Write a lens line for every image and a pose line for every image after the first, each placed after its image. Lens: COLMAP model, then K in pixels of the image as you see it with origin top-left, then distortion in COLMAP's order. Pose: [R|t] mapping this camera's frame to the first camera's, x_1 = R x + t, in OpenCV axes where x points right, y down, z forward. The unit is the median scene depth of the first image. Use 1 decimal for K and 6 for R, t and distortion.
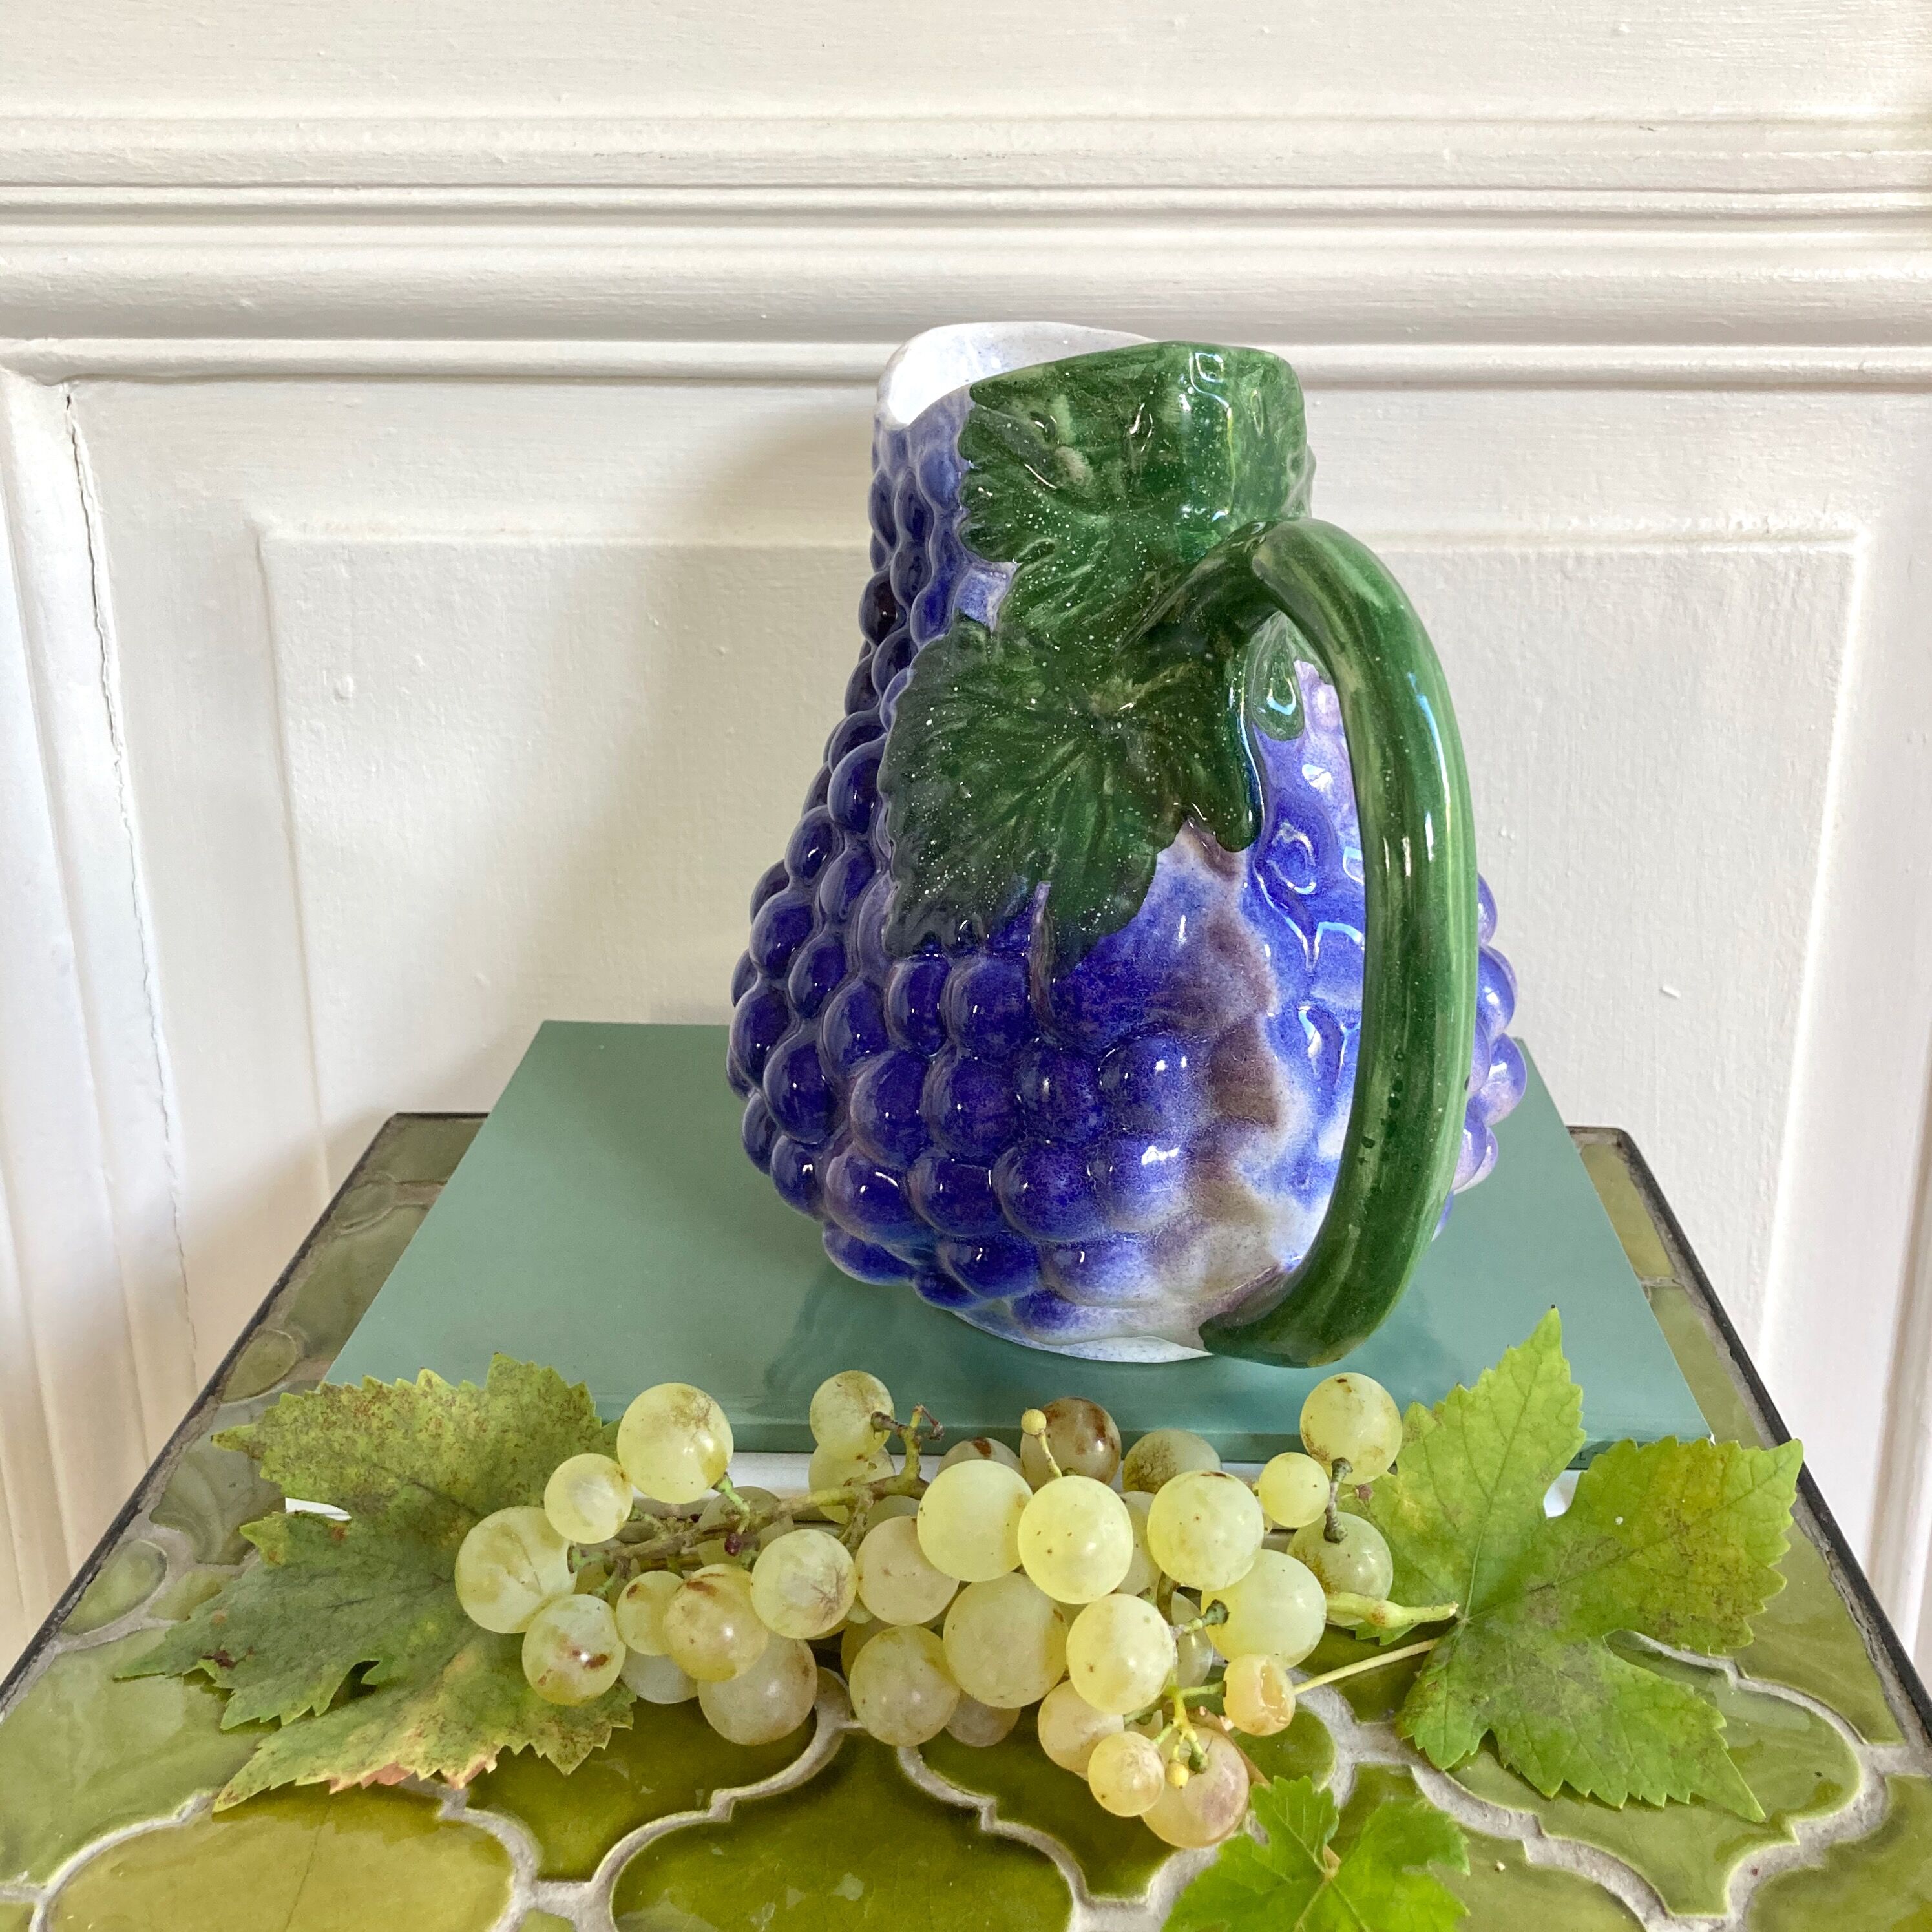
lens RADIAL K [[2073.3, 0, 964.6], [0, 2073.3, 1023.1], [0, 0, 1]] dist [0.002556, -0.008211]
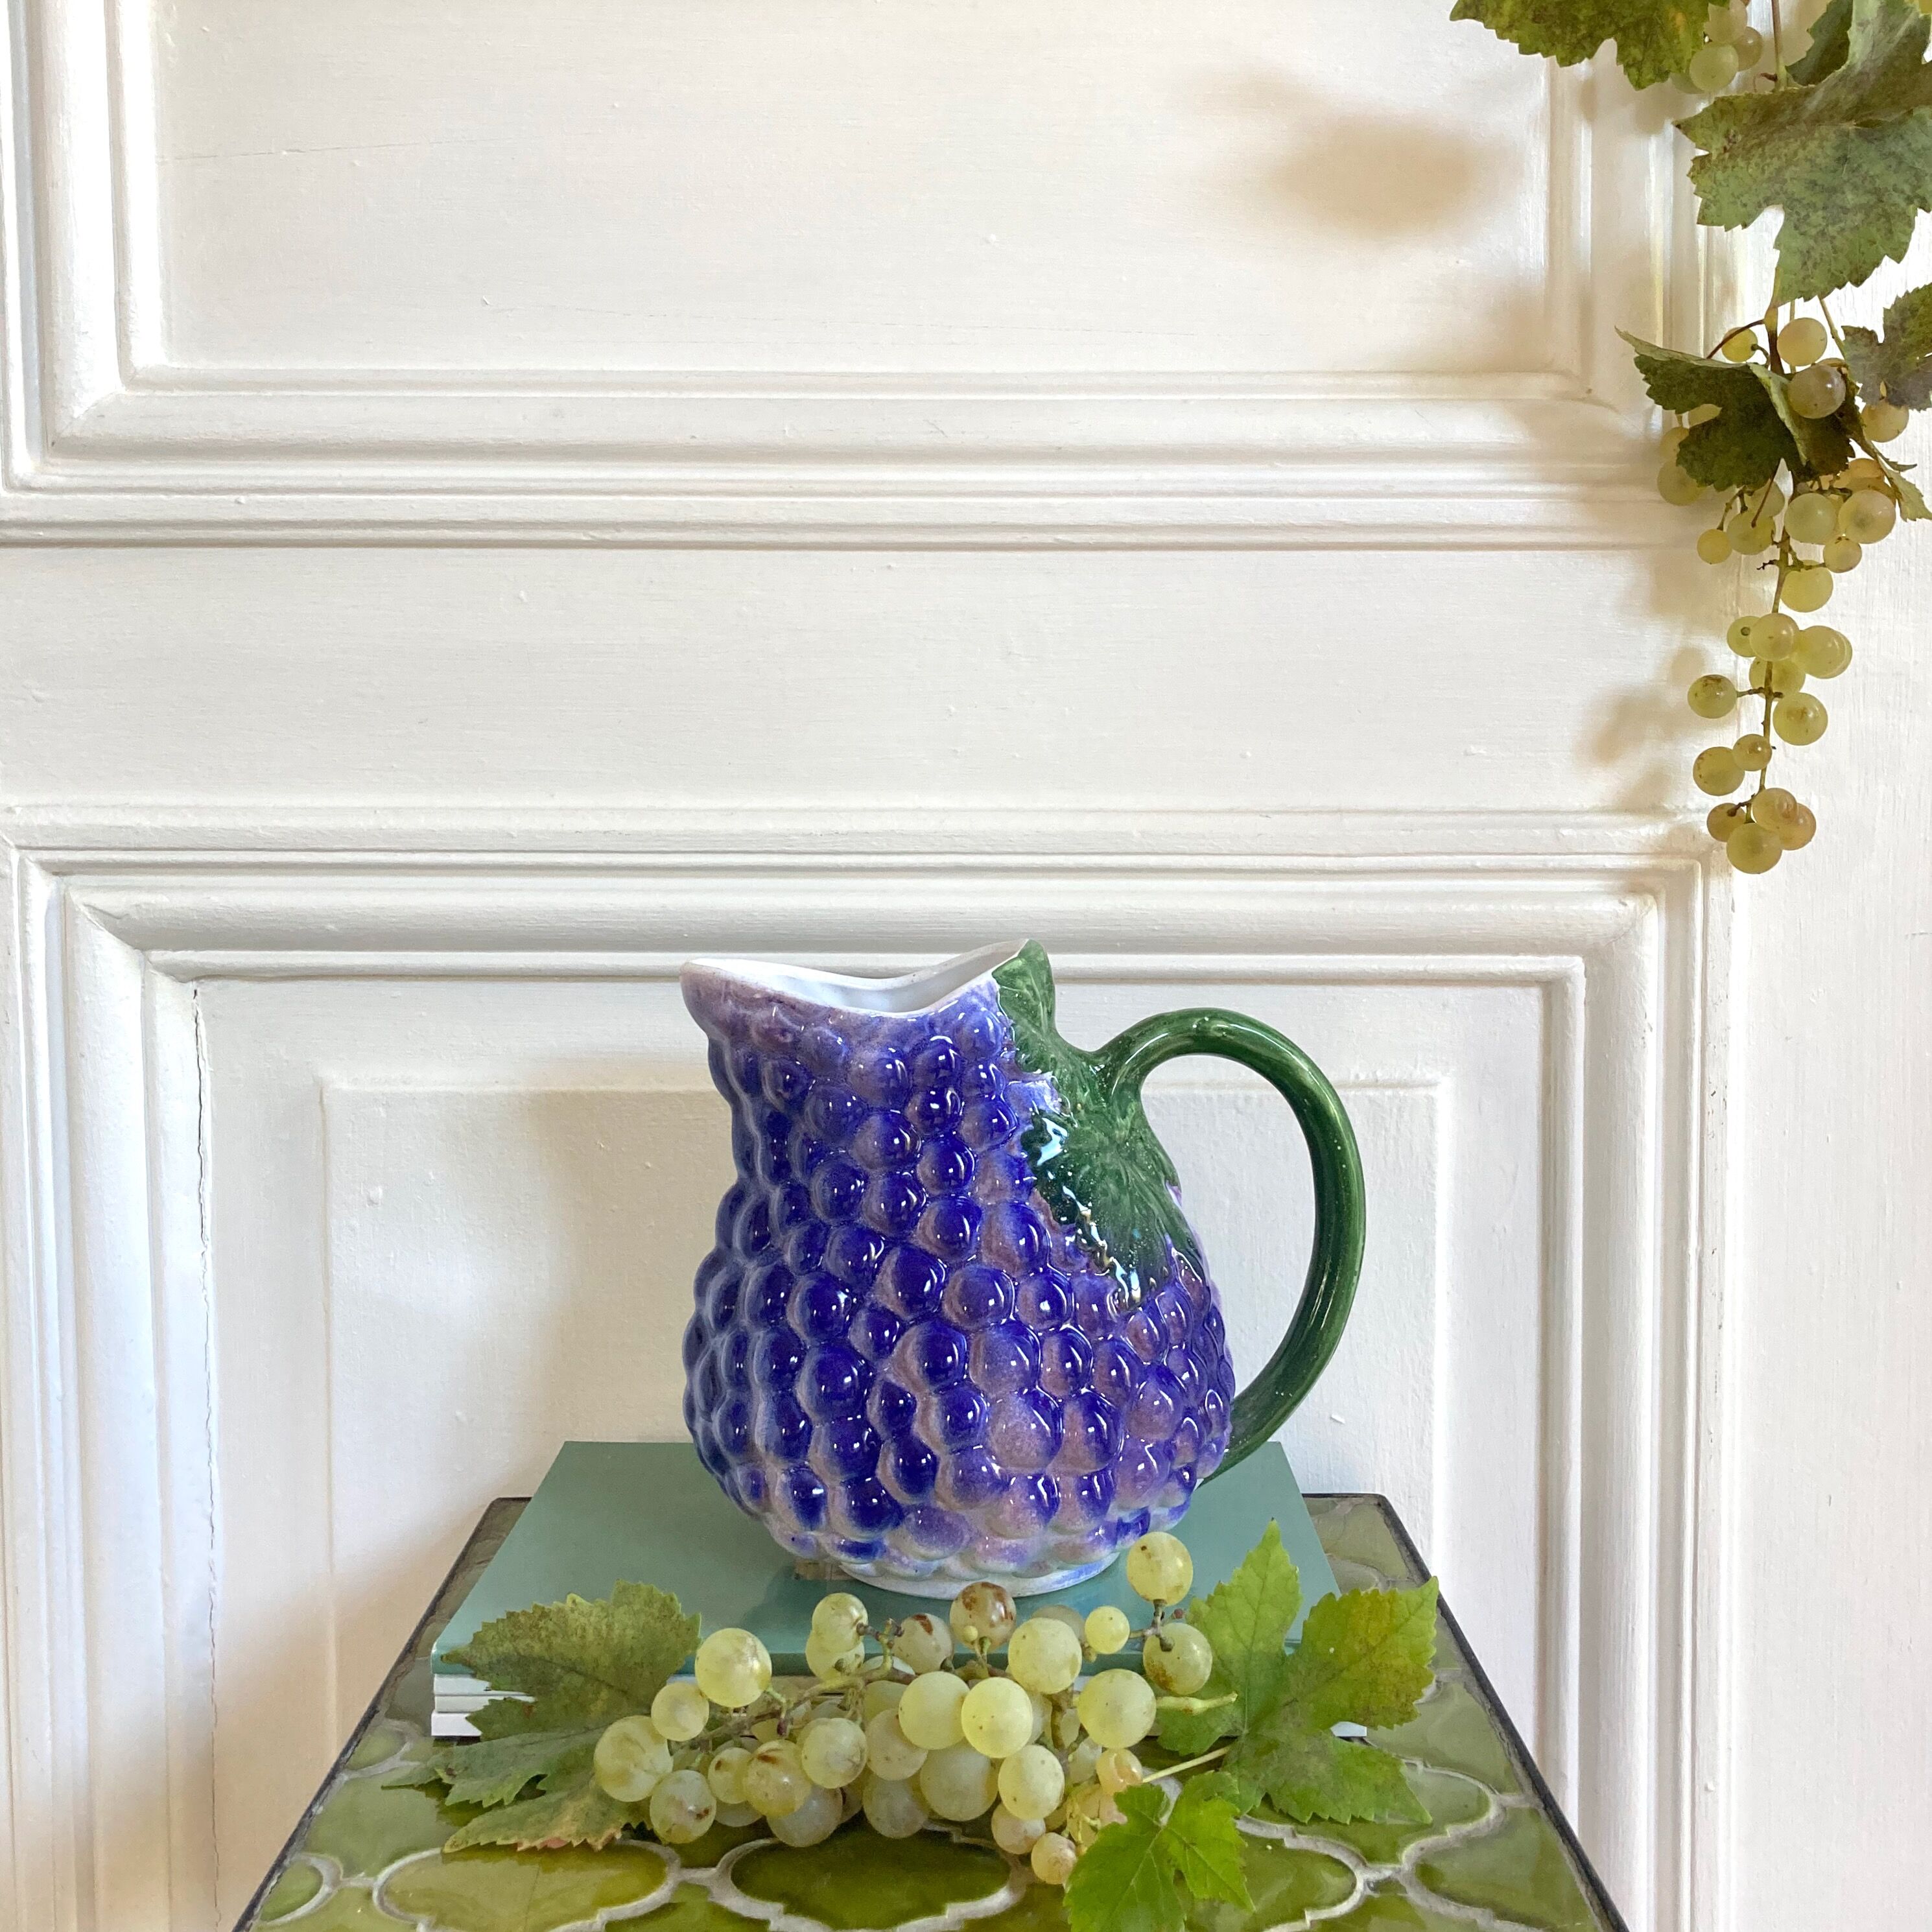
lens RADIAL K [[2180.9, 0, 966.0], [0, 2180.9, 966.0], [0, 0, 1]] dist [0.138434, -0.642219]
pose [[0.986943, -0.001208, 0.161067, -0.154326], [0.050255, 0.952363, -0.300798, 0.150003], [-0.153031, 0.304964, 0.939988, -0.465015]]
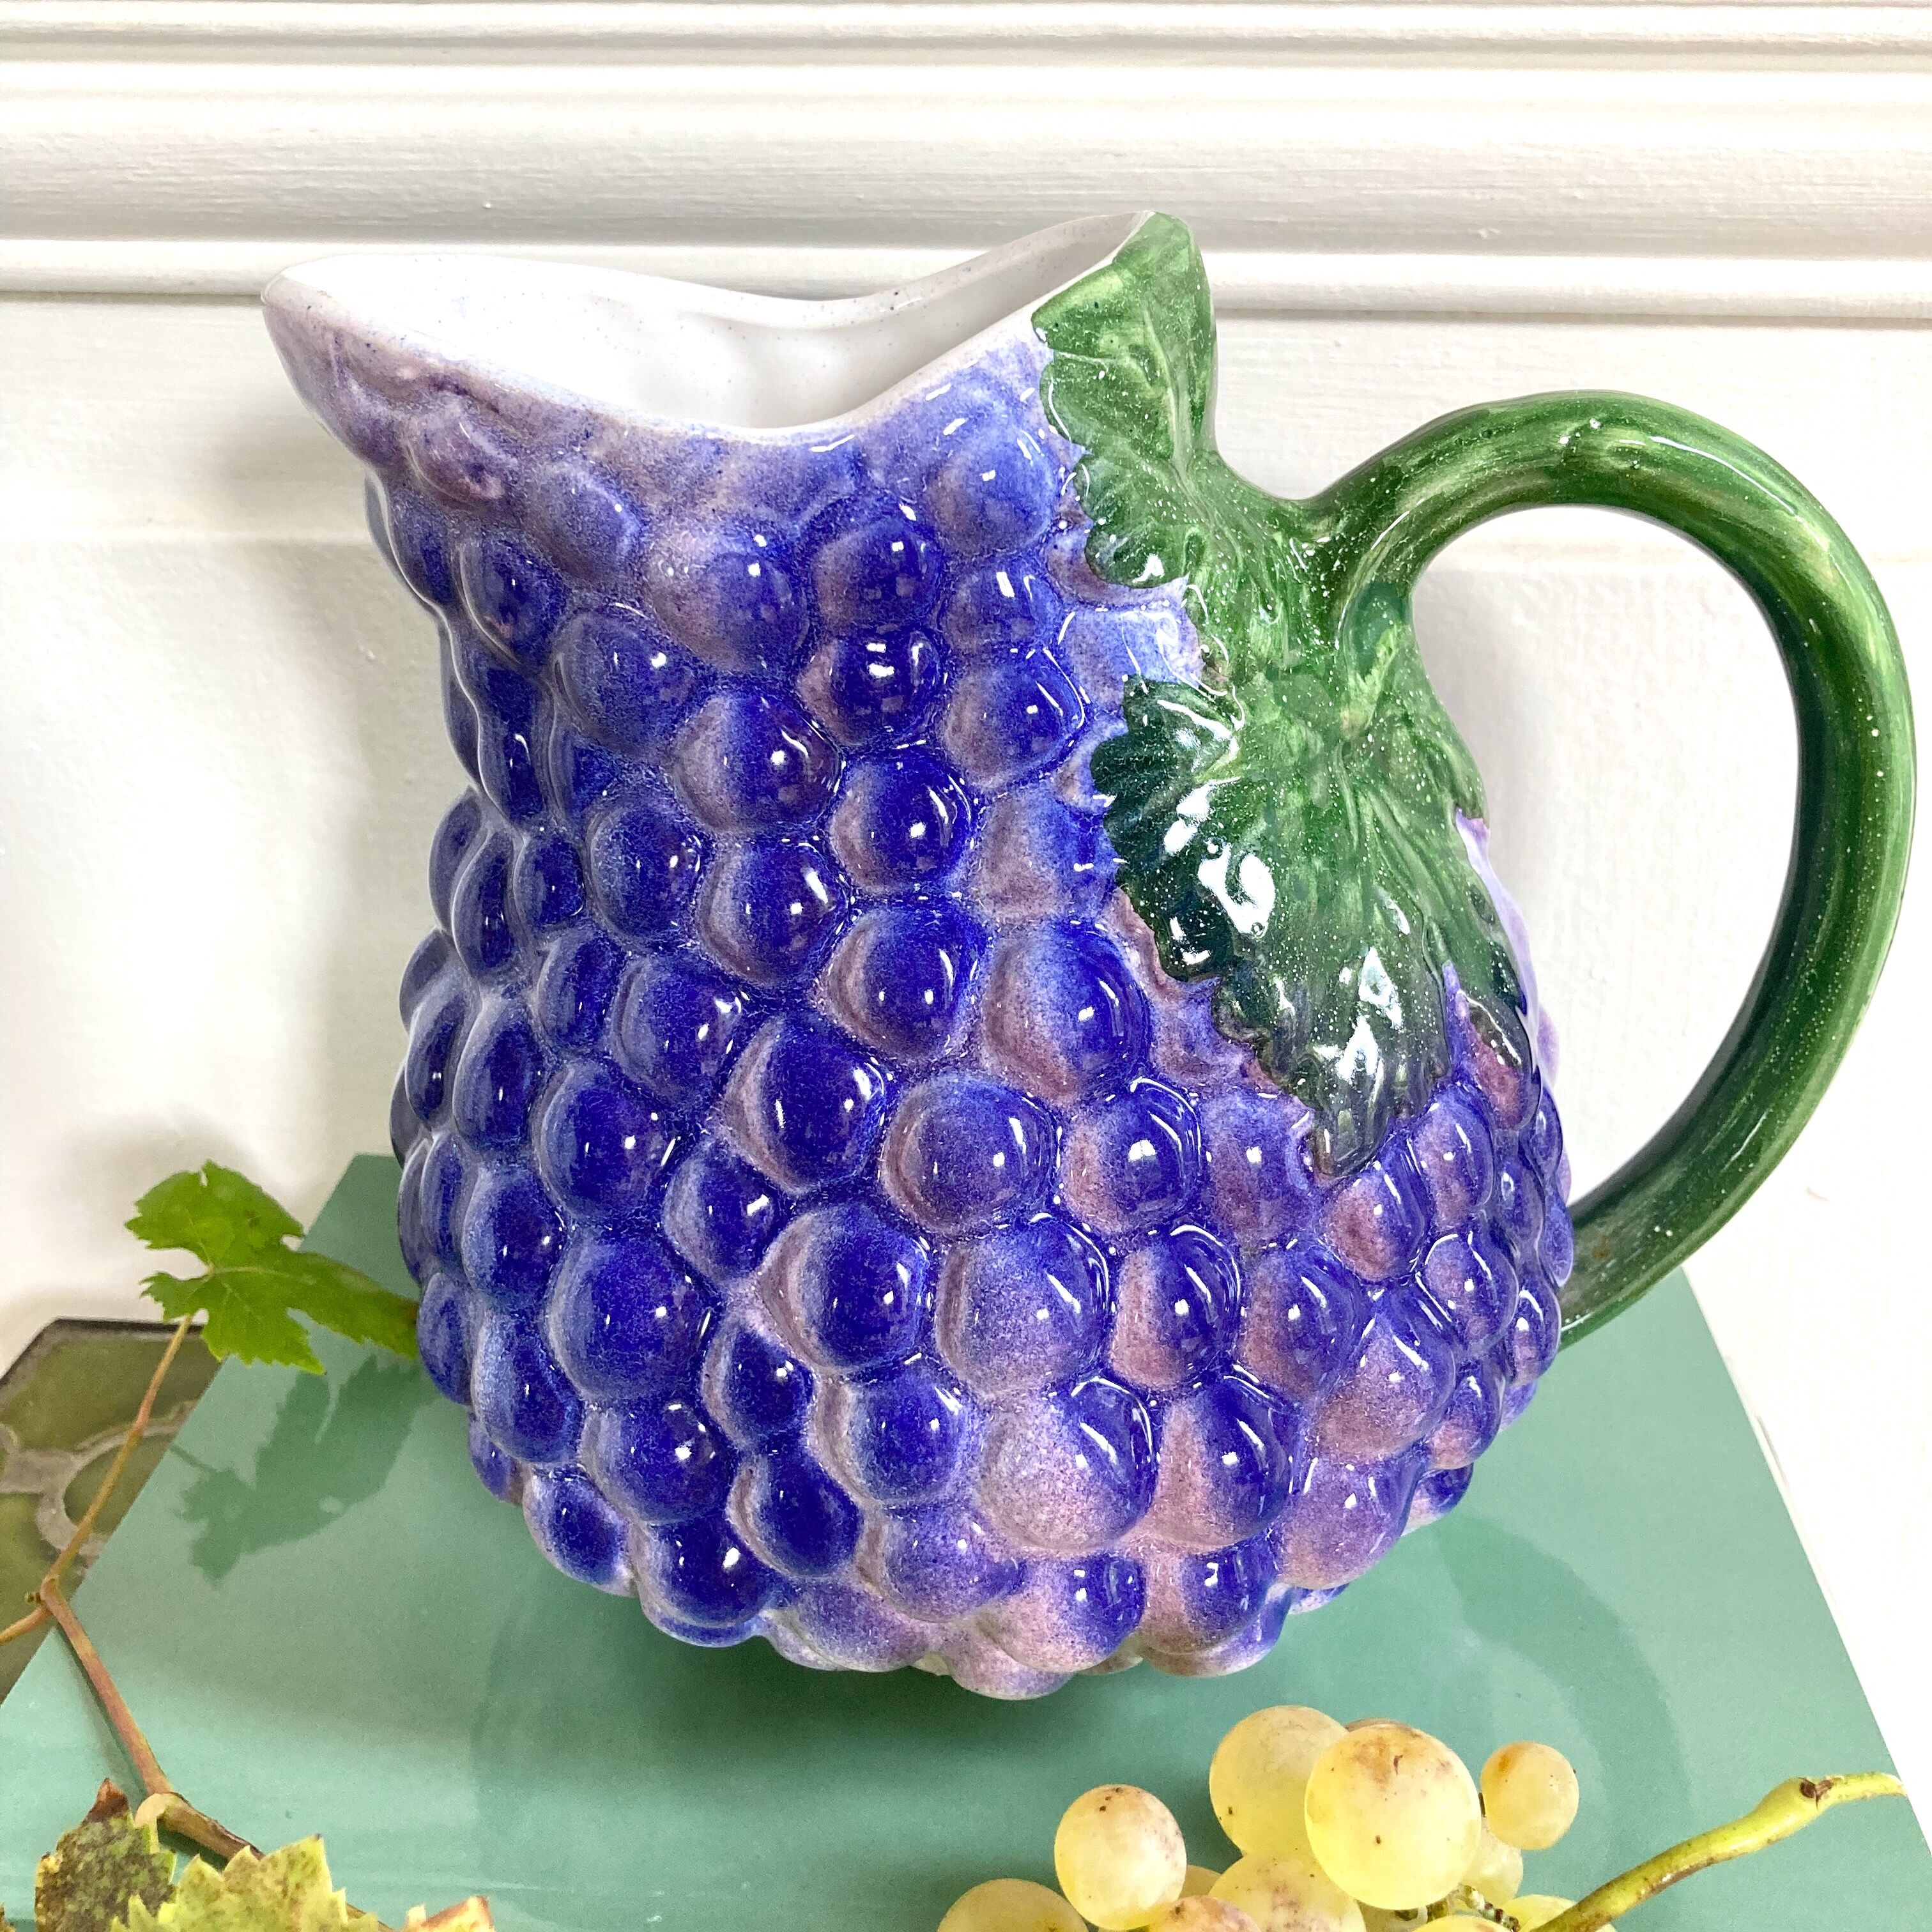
lens RADIAL K [[2180.9, 0, 966.0], [0, 2180.9, 966.0], [0, 0, 1]] dist [0.138434, -0.642219]
pose [[0.999060, -0.006397, 0.042882, 0.063338], [0.004369, 0.998875, 0.047214, -0.157067], [-0.043136, -0.046982, 0.997964, 0.378426]]
